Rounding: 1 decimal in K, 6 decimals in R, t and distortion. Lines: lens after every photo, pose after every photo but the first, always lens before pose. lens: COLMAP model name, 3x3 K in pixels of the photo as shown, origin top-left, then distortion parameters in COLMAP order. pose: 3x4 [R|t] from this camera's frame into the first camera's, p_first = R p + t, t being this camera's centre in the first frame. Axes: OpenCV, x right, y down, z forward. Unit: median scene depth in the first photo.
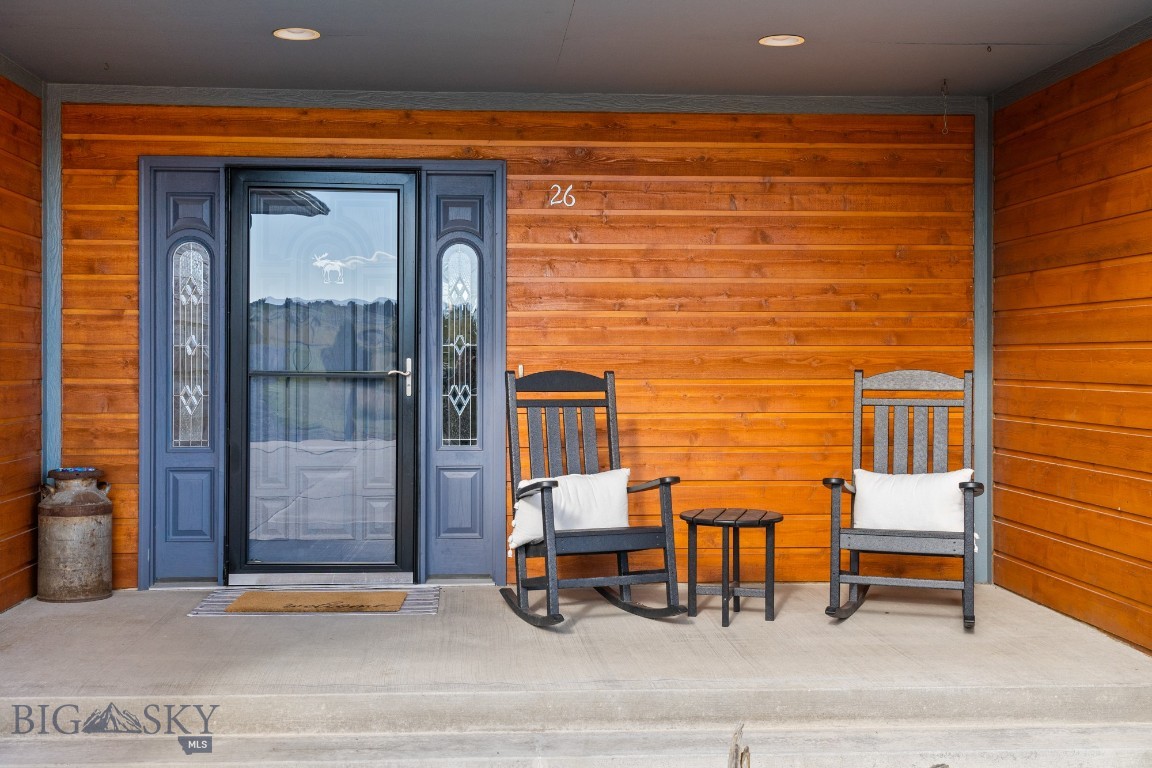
lens RADIAL K [[1348.2, 0, 570.9], [0, 1348.2, 380.0], [0, 0, 1]] dist [0.051211, 0.000000]
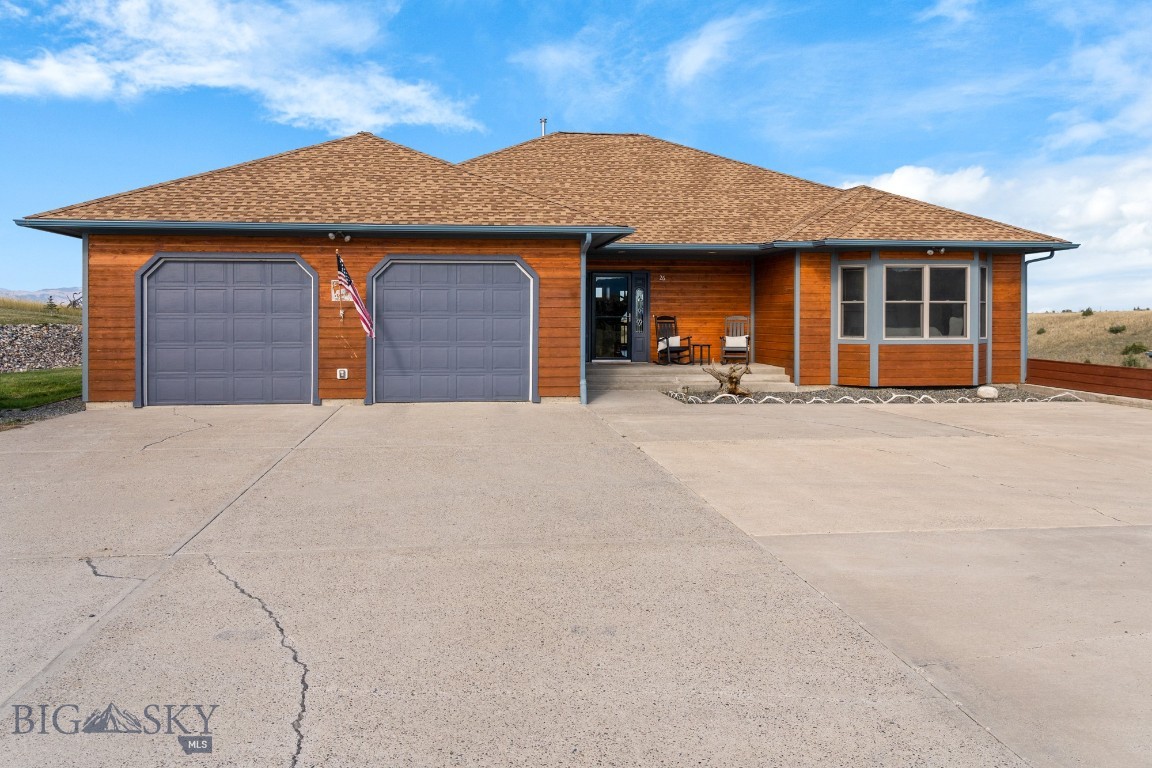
lens RADIAL K [[997.4, 0, 565.8], [0, 997.4, 354.3], [0, 0, 1]] dist [-0.013720, -0.003311]
pose [[0.998311, -0.002952, 0.058013, -0.533485], [0.001585, 0.999720, 0.023600, 0.042795], [-0.058066, -0.023468, 0.998037, -2.378472]]
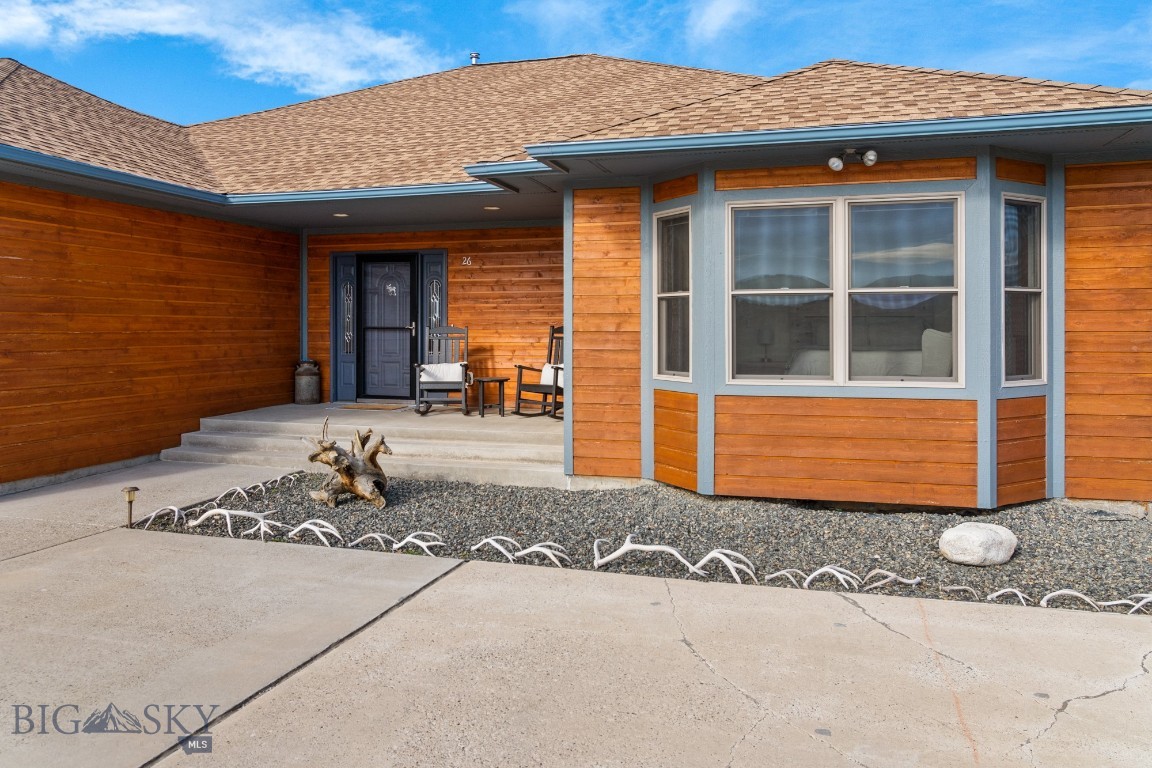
lens RADIAL K [[833.5, 0, 604.3], [0, 833.5, 336.9], [0, 0, 1]] dist [-0.007557, 0.011567]
pose [[0.945804, 0.001846, -0.324733, 0.790298], [-0.001819, 0.999998, 0.000386, 0.012497], [0.324734, 0.000226, 0.945806, -0.472925]]
